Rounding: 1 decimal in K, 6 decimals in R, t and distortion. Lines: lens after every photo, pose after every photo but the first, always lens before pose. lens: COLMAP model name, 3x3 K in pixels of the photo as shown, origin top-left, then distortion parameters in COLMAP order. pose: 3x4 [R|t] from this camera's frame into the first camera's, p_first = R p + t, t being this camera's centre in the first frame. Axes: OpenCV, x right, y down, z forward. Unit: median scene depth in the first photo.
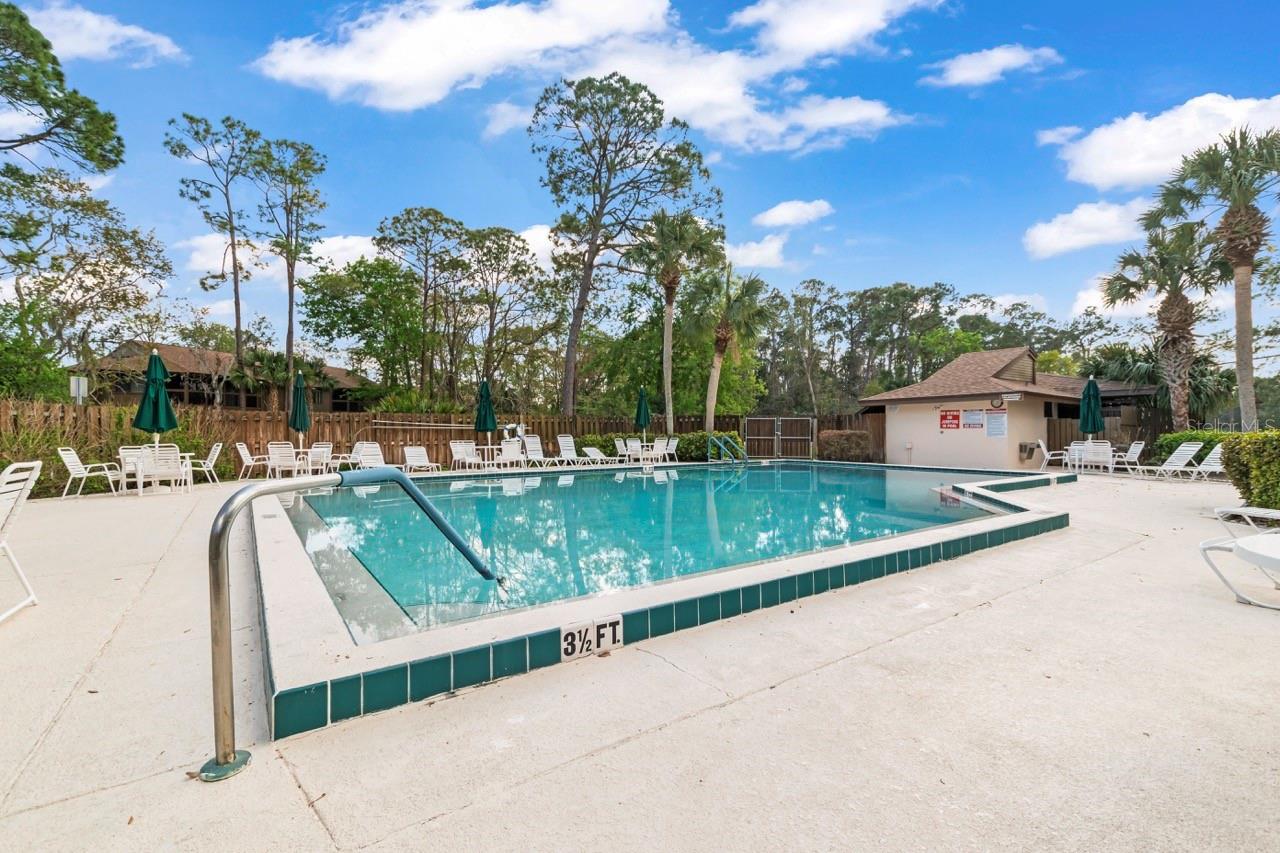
lens RADIAL K [[537.9, 0, 646.9], [0, 537.9, 430.4], [0, 0, 1]] dist [0.008576, -0.006891]
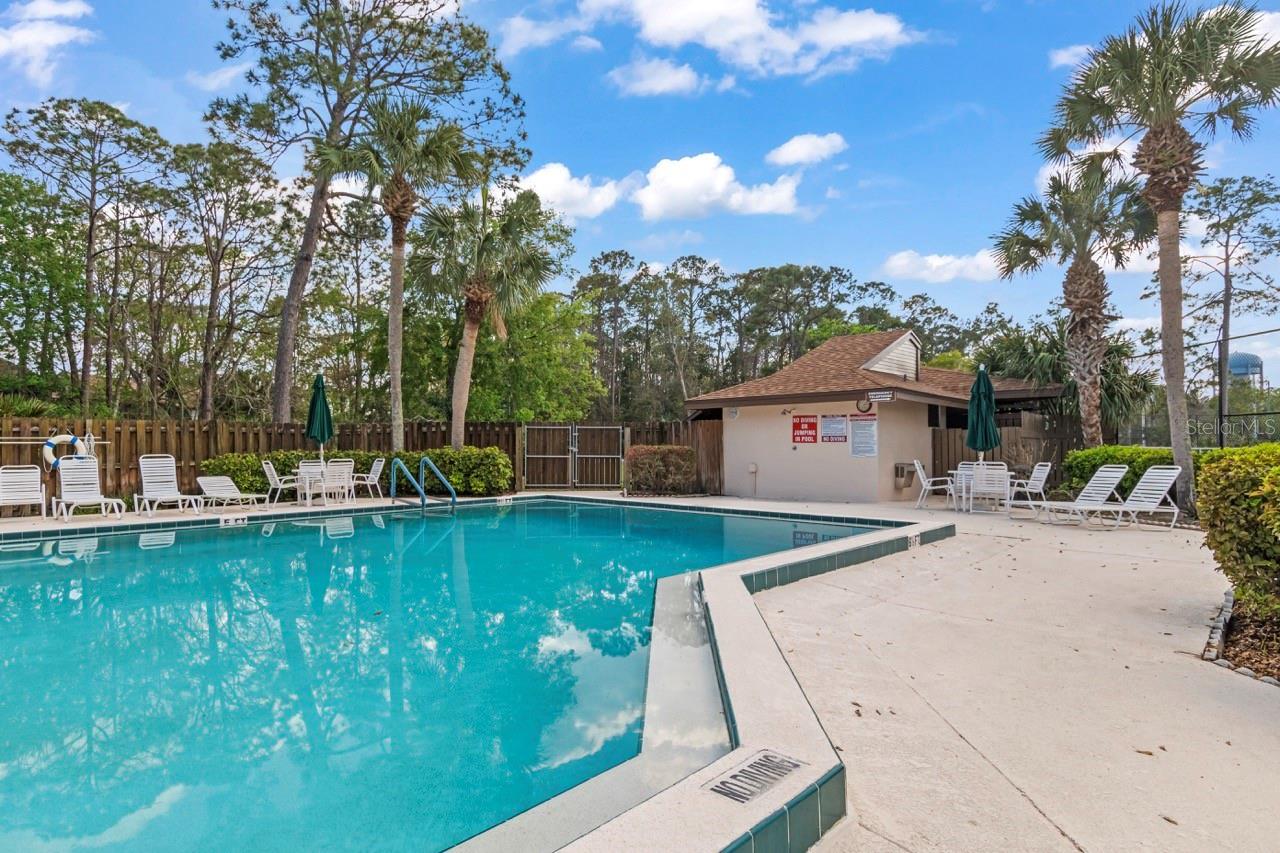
lens RADIAL K [[682.9, 0, 638.0], [0, 682.9, 427.9], [0, 0, 1]] dist [0.005655, -0.016463]
pose [[0.978597, 0.003837, 0.205752, 0.180431], [0.000573, 0.999772, -0.021368, -0.003980], [-0.205787, 0.021028, 0.978371, 0.201789]]
